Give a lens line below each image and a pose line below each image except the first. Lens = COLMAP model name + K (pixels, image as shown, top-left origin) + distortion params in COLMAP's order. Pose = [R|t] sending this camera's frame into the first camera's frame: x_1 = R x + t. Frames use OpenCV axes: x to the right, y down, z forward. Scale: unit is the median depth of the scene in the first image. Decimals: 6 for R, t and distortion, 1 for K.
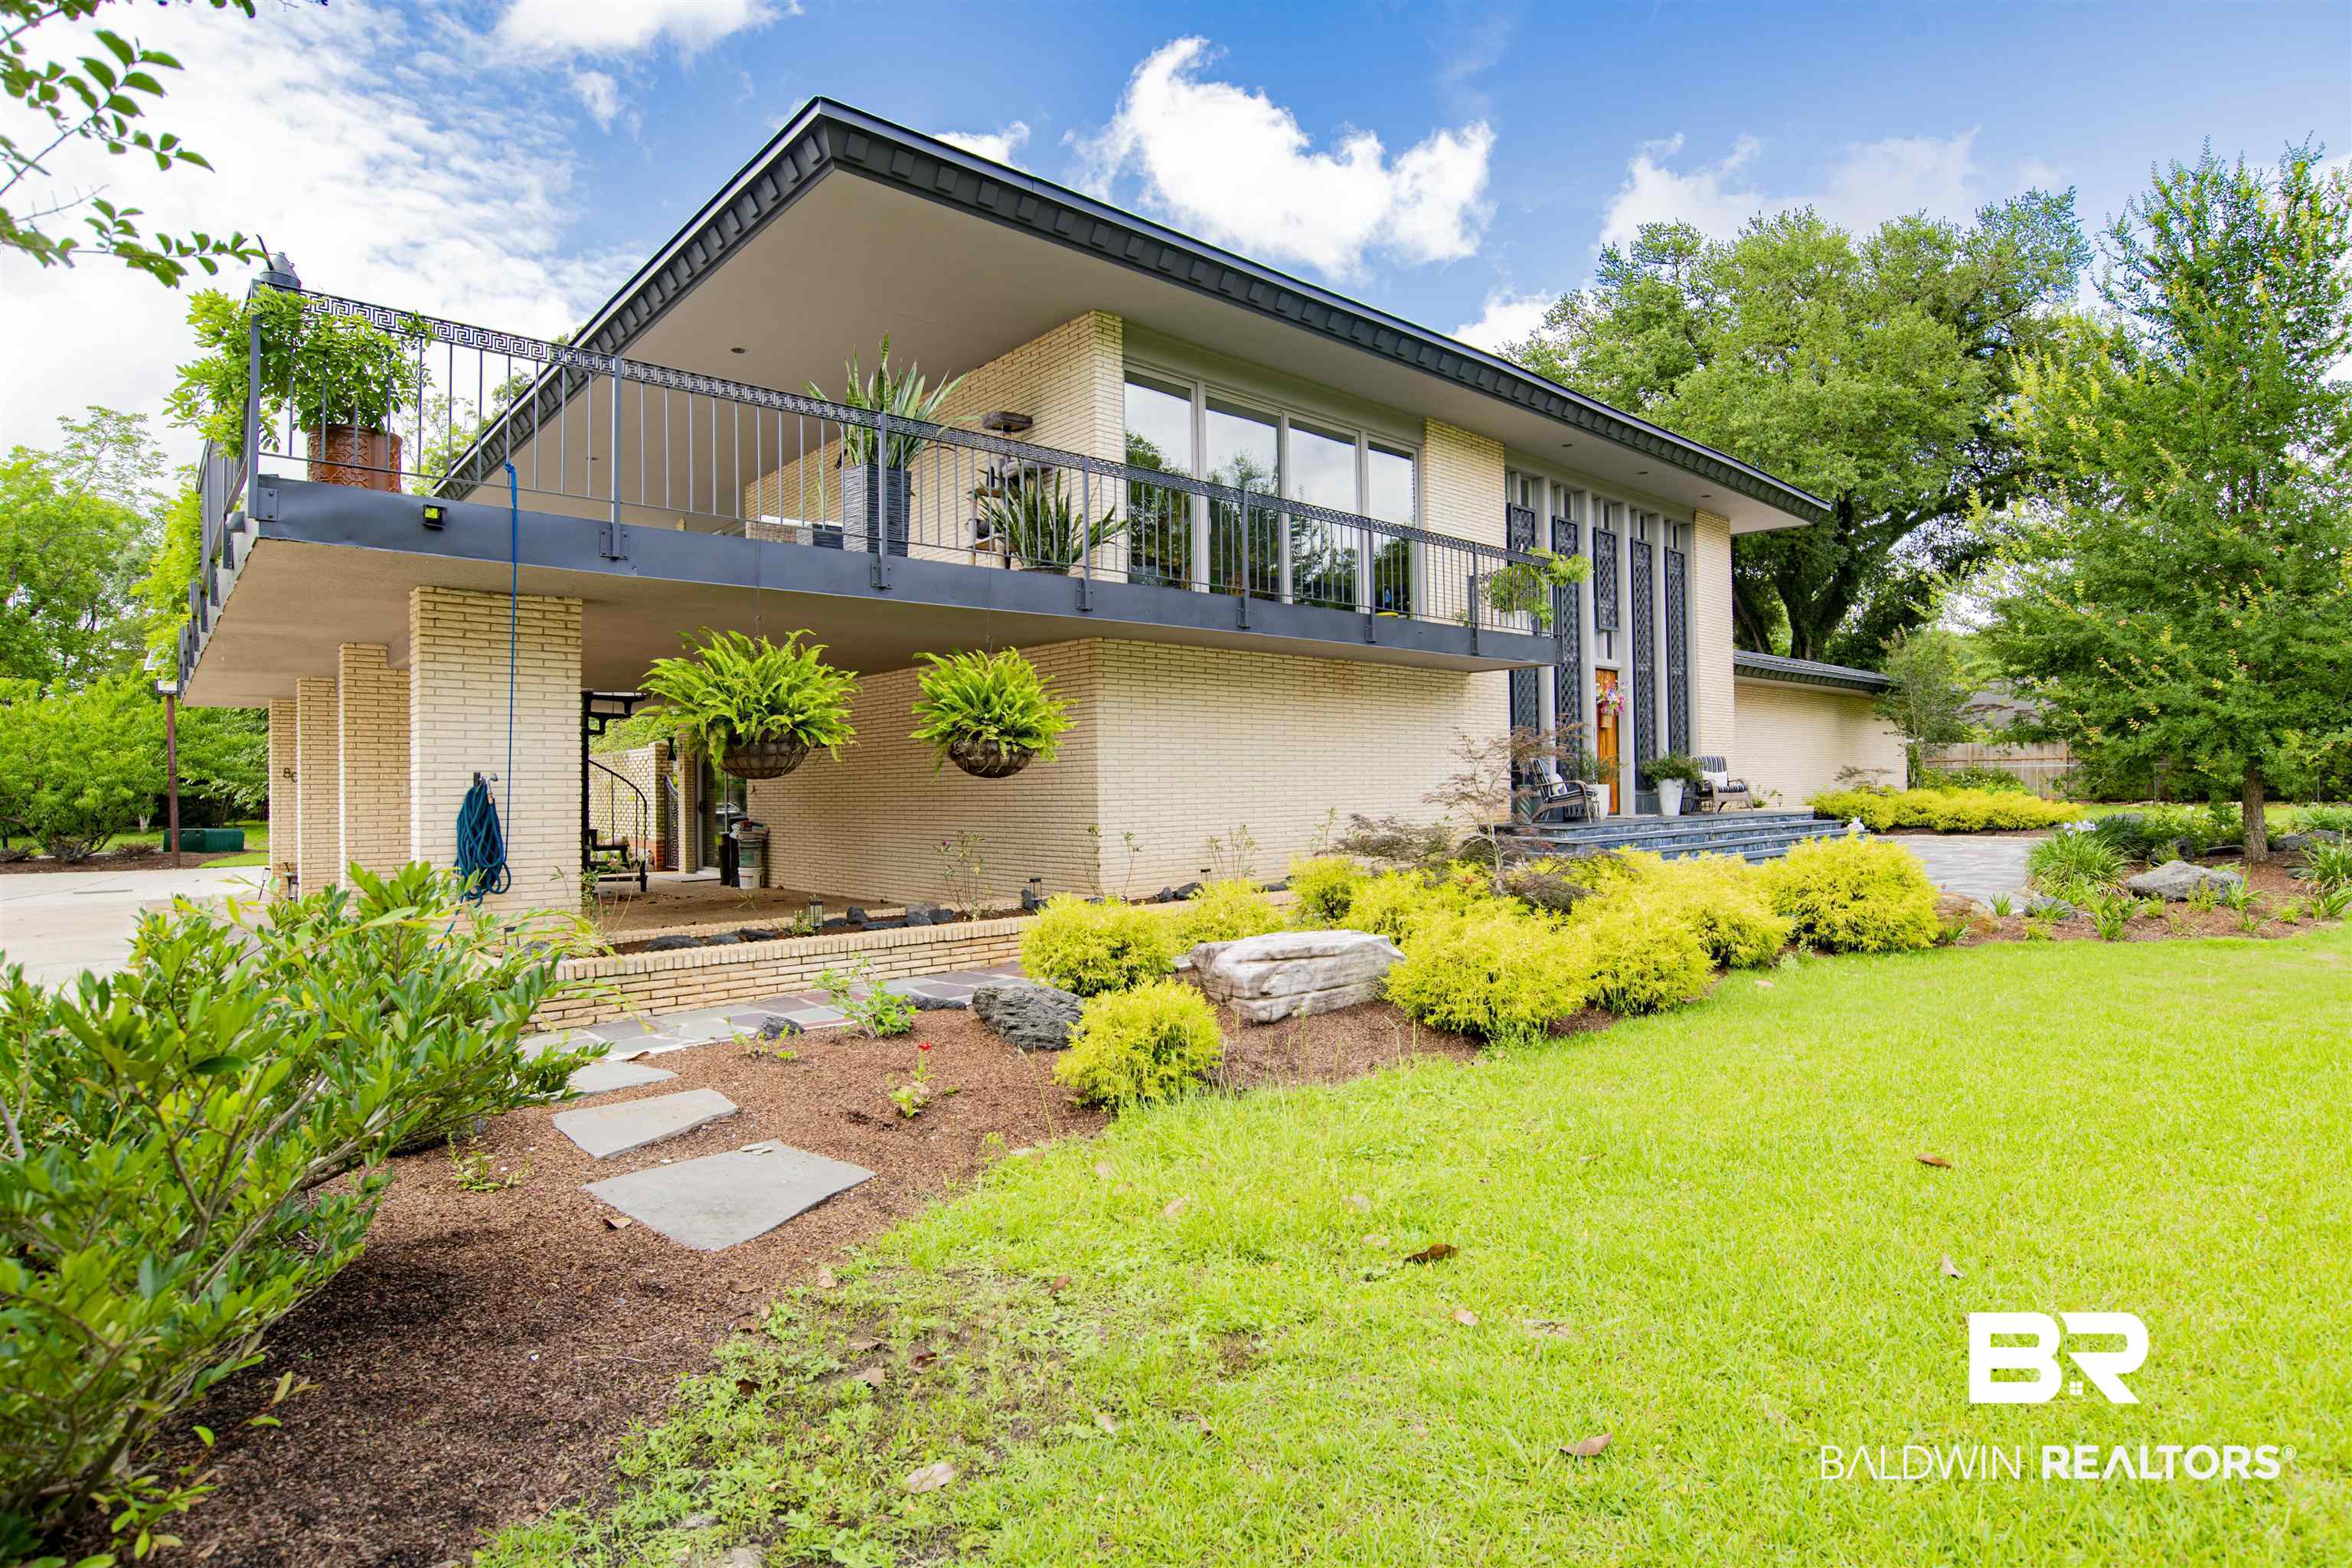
lens RADIAL K [[1200.5, 0, 1183.4], [0, 1200.5, 781.9], [0, 0, 1]] dist [-0.053620, 0.018628]
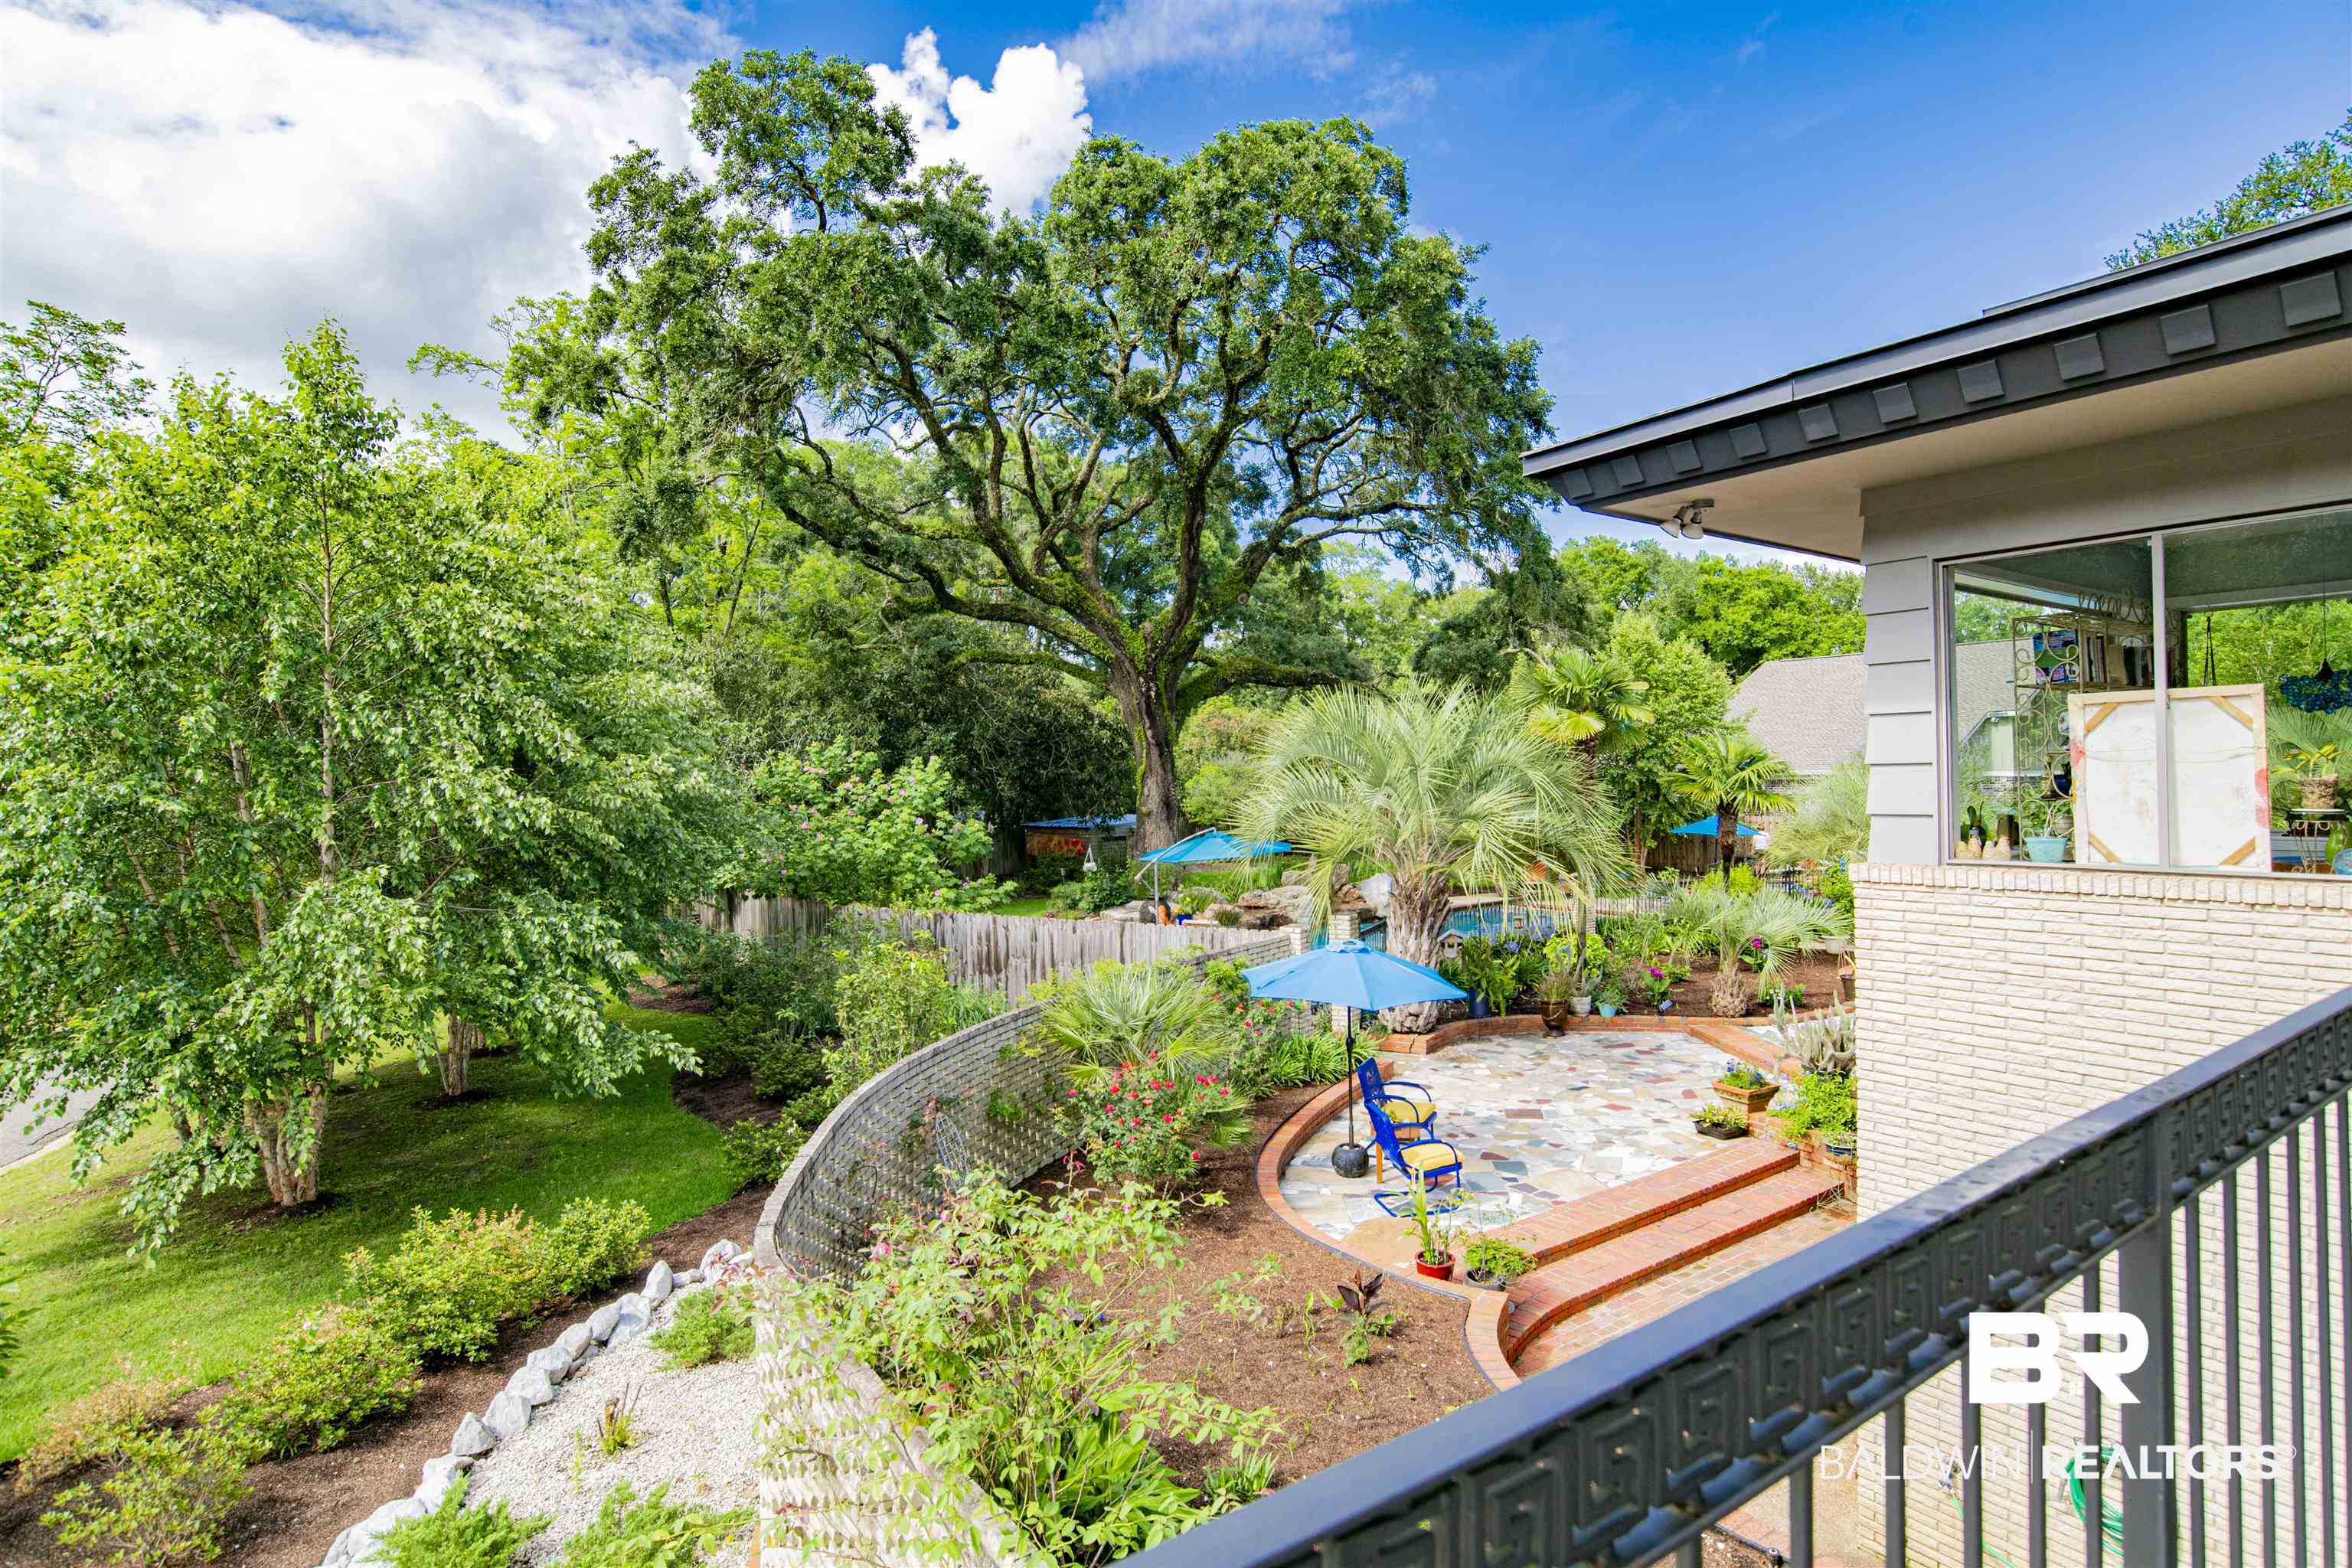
lens RADIAL K [[1200.5, 0, 1180.8], [0, 1200.5, 766.7], [0, 0, 1]] dist [-0.053620, 0.018628]
pose [[0.991696, -0.005295, -0.128496, -0.558487], [0.005251, 0.999986, -0.000681, -0.155265], [0.128498, 0.000001, 0.991710, 1.107742]]
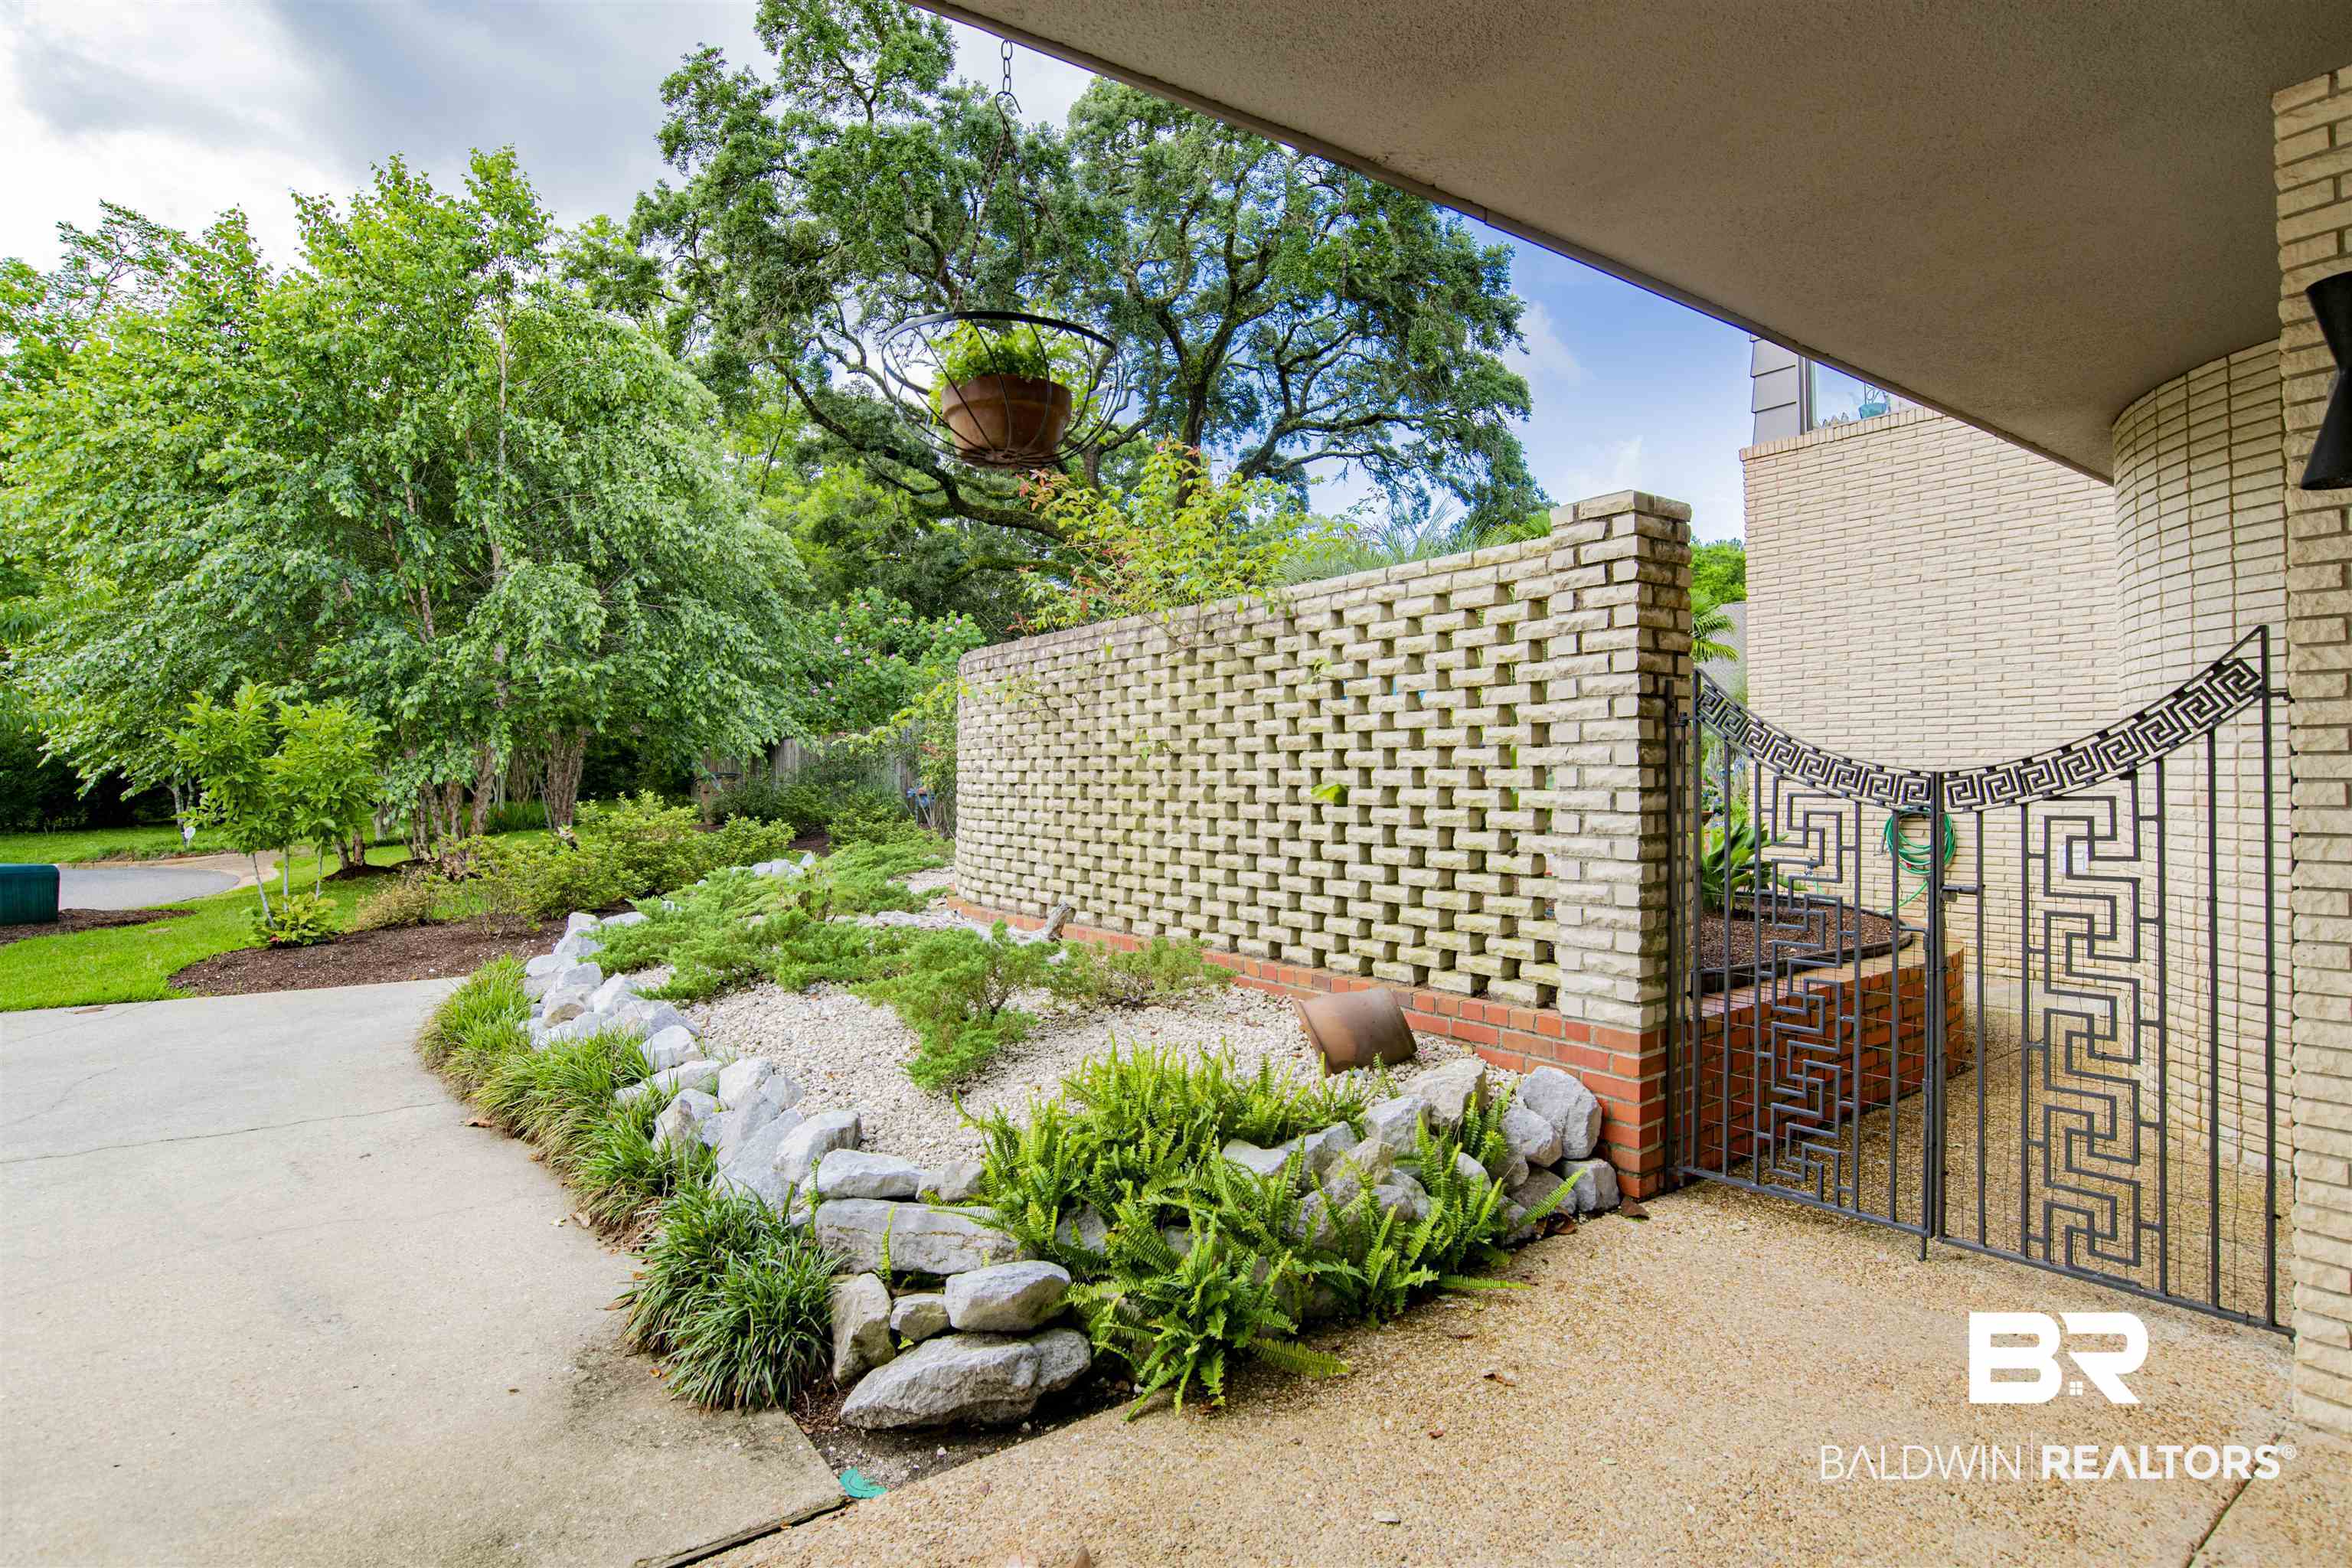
lens RADIAL K [[1200.5, 0, 1176.0], [0, 1200.5, 769.8], [0, 0, 1]] dist [-0.053620, 0.018628]
pose [[0.994334, 0.002407, -0.106270, -0.585625], [-0.001935, 0.999988, 0.004537, 0.010225], [0.106279, -0.004305, 0.994327, 0.967883]]
